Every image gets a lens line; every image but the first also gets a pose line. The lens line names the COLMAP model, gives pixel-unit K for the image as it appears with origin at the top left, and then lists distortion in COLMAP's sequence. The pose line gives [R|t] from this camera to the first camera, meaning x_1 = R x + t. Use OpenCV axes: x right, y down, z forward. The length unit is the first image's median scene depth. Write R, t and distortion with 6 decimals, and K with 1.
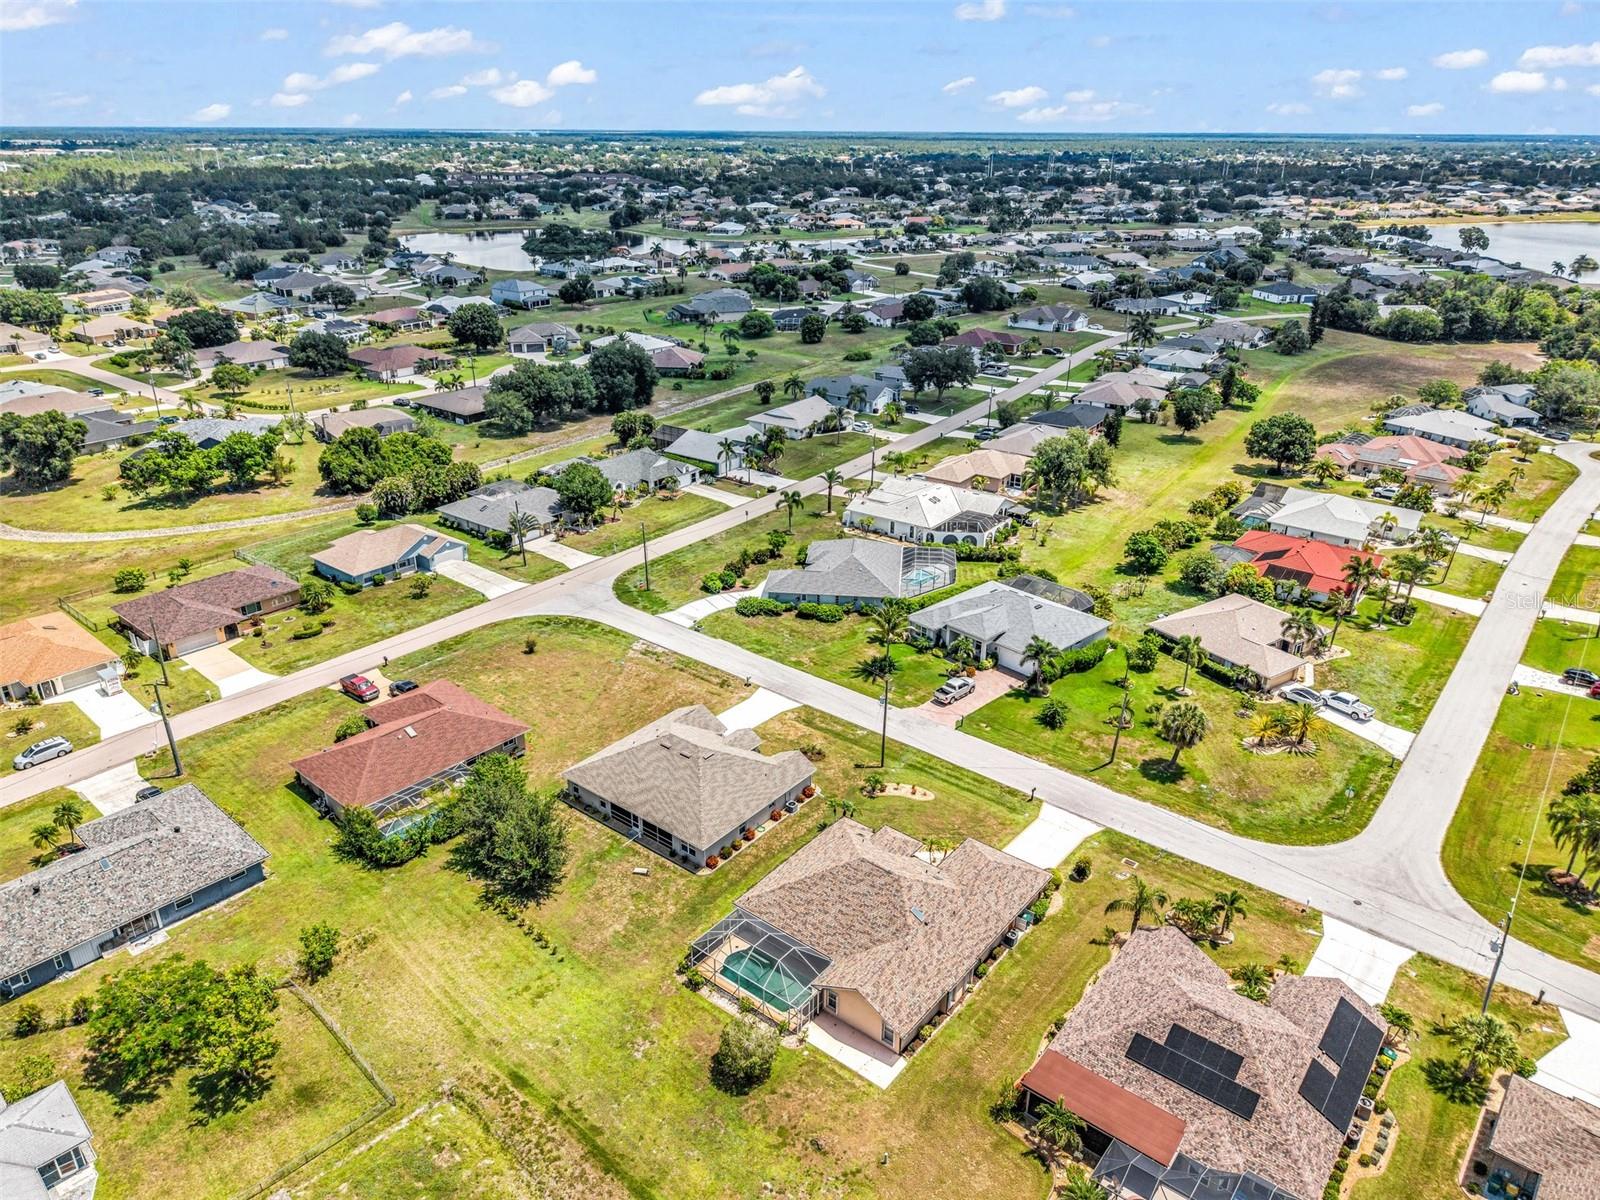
lens RADIAL K [[1067.3, 0, 791.6], [0, 1067.3, 617.1], [0, 0, 1]] dist [0.062614, -0.085013]
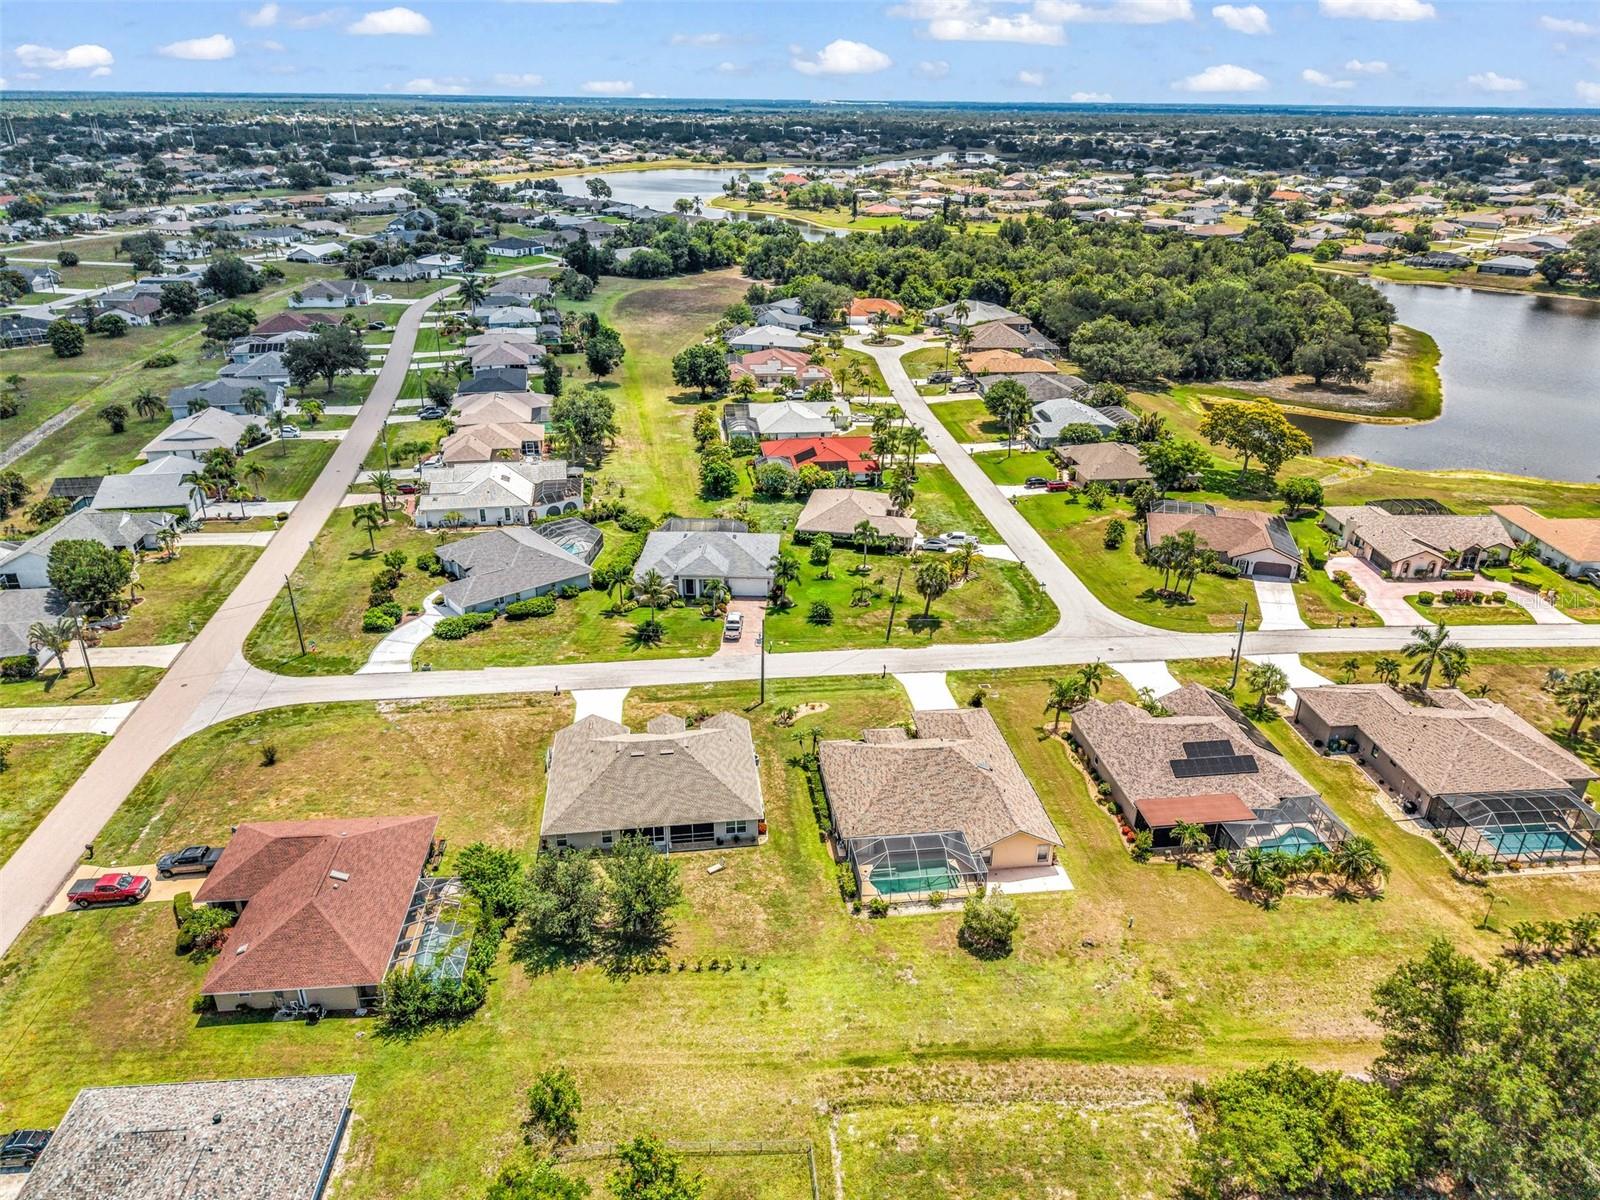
lens RADIAL K [[1079.4, 0, 800.0], [0, 1079.4, 600.0], [0, 0, 1]] dist [0.051202, -0.058577]
pose [[0.691968, -0.301895, 0.655774, -0.432209], [0.292985, 0.947631, 0.127100, -0.063104], [-0.659803, 0.104183, 0.744181, 0.127971]]
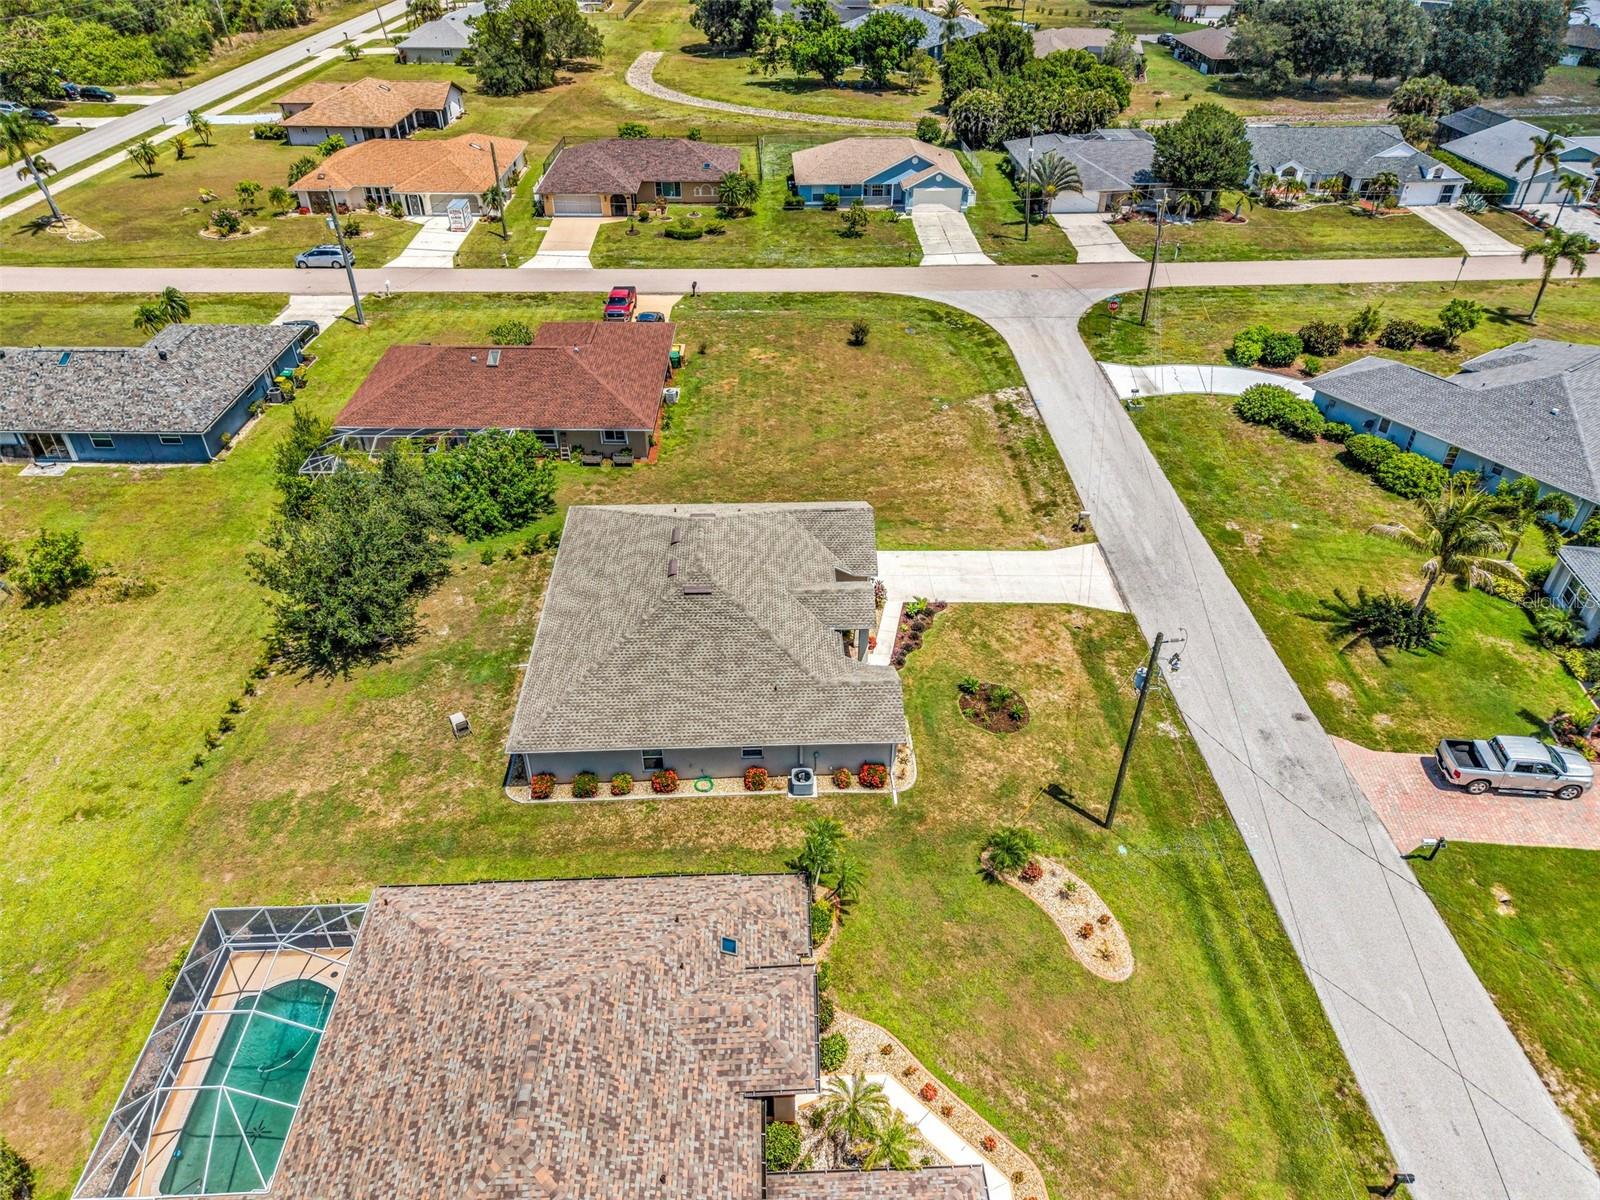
lens RADIAL K [[1066.1, 0, 790.0], [0, 1066.1, 599.0], [0, 0, 1]] dist [0.025193, -0.022332]
pose [[0.652555, 0.449238, -0.610211, 0.163268], [-0.314308, 0.893231, 0.321479, -0.019855], [0.689480, -0.017988, 0.724081, 0.487131]]
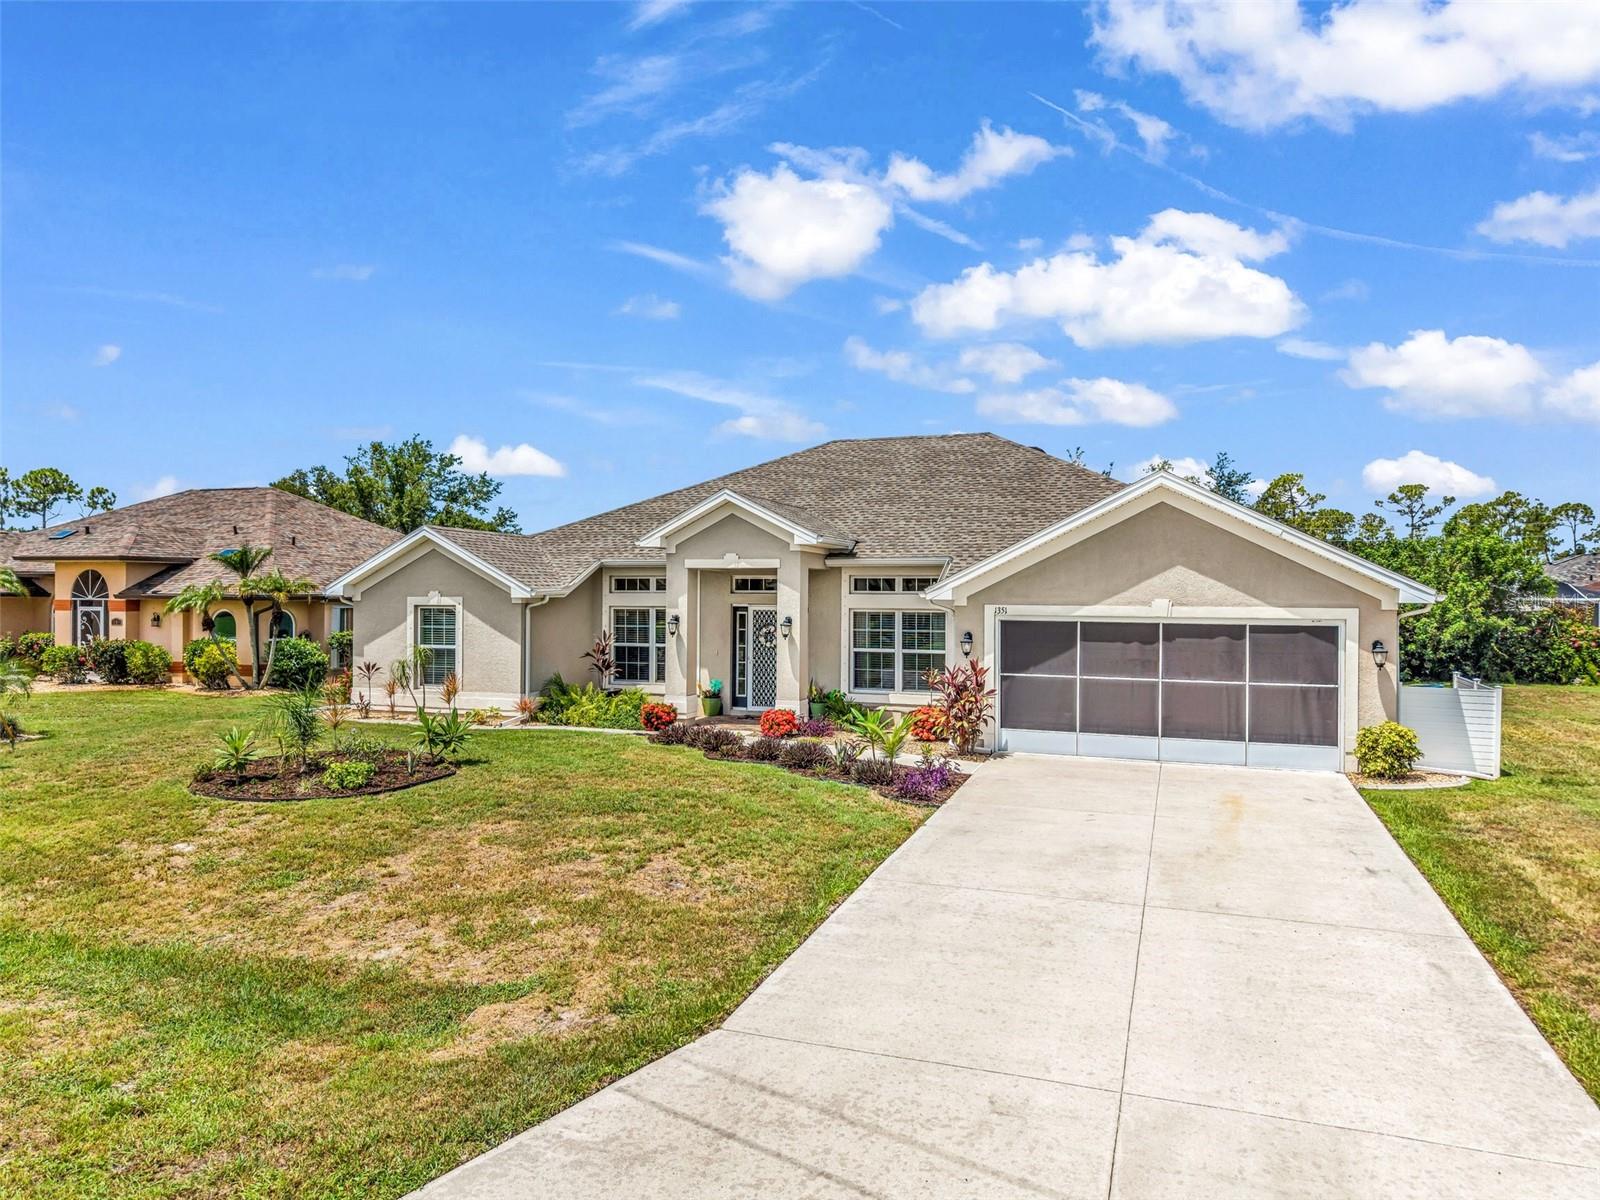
lens RADIAL K [[1070.3, 0, 798.0], [0, 1070.3, 593.7], [0, 0, 1]] dist [0.028039, -0.027153]
pose [[-0.944191, -0.009720, -0.329255, 0.004689], [-0.145625, 0.908895, 0.390772, 0.038404], [0.295460, 0.416911, -0.859586, 0.874675]]
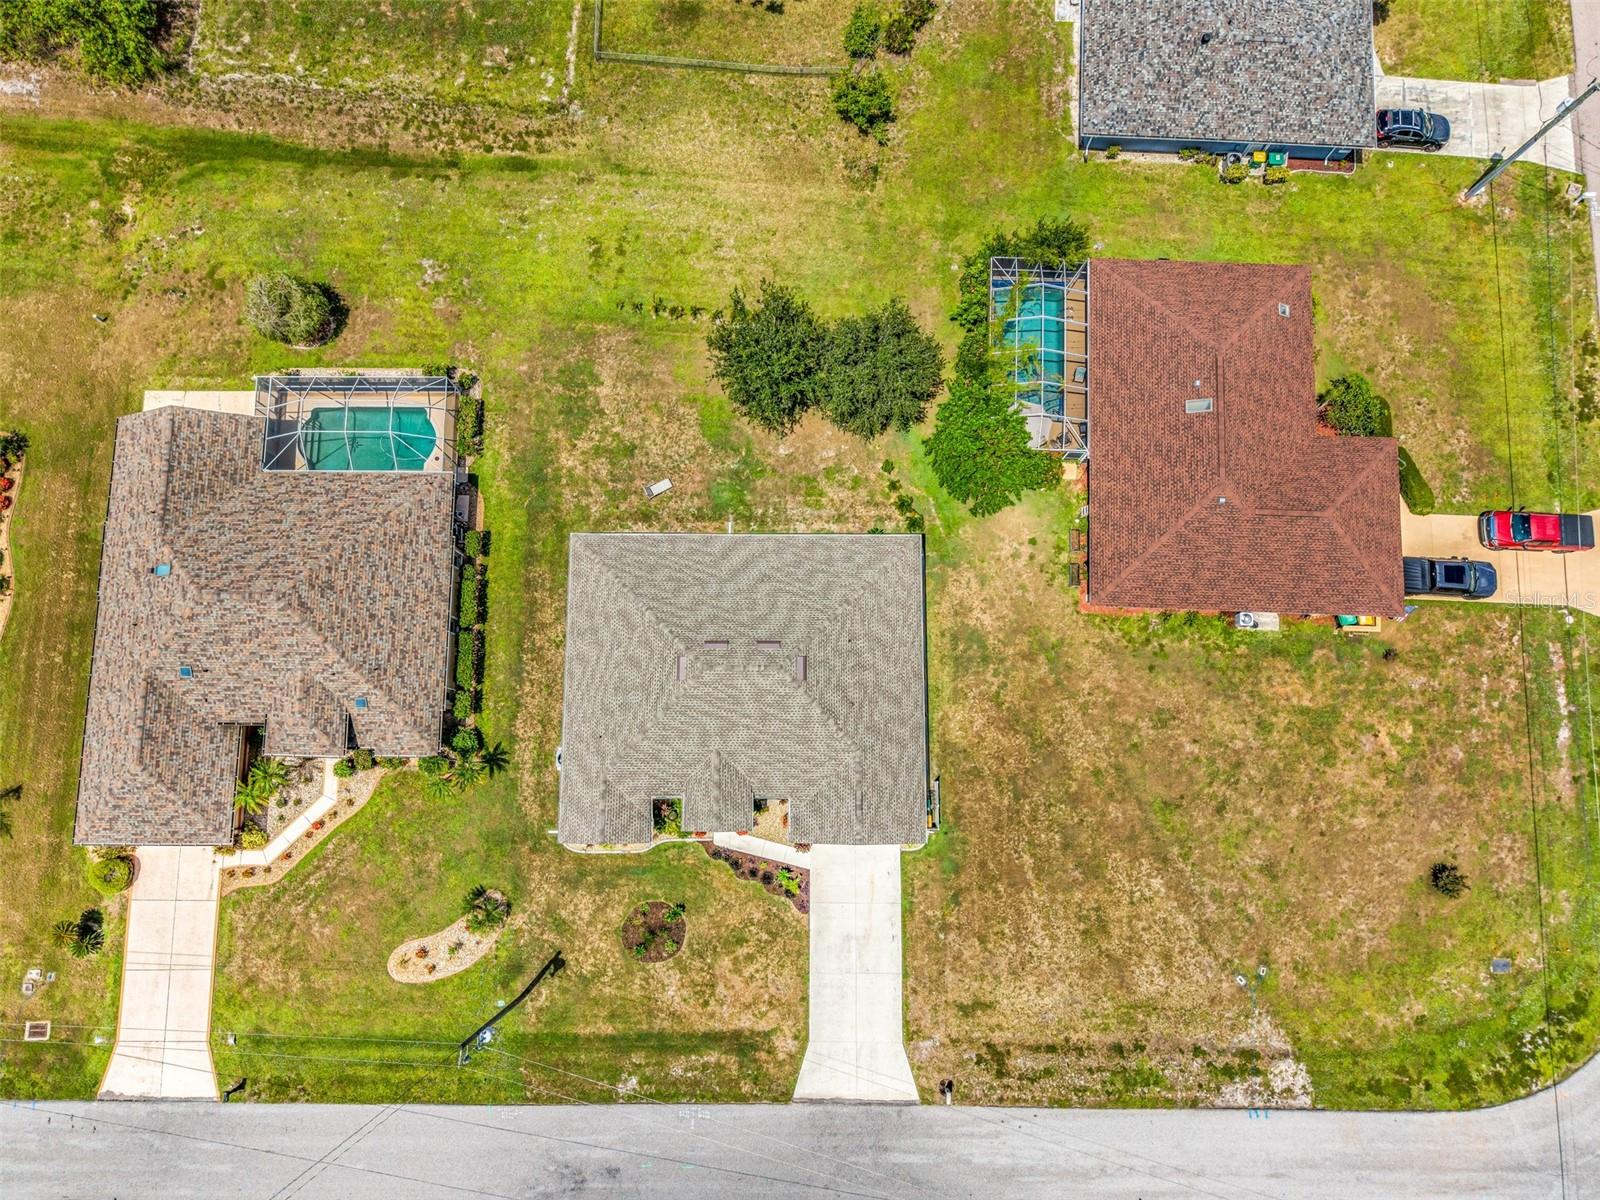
lens RADIAL K [[1070.3, 0, 798.0], [0, 1070.3, 593.7], [0, 0, 1]] dist [0.028039, -0.027153]
pose [[-0.779264, 0.617956, -0.104293, -0.064728], [-0.262768, -0.171101, 0.949567, -0.269664], [0.568946, 0.767369, 0.295712, 0.596256]]
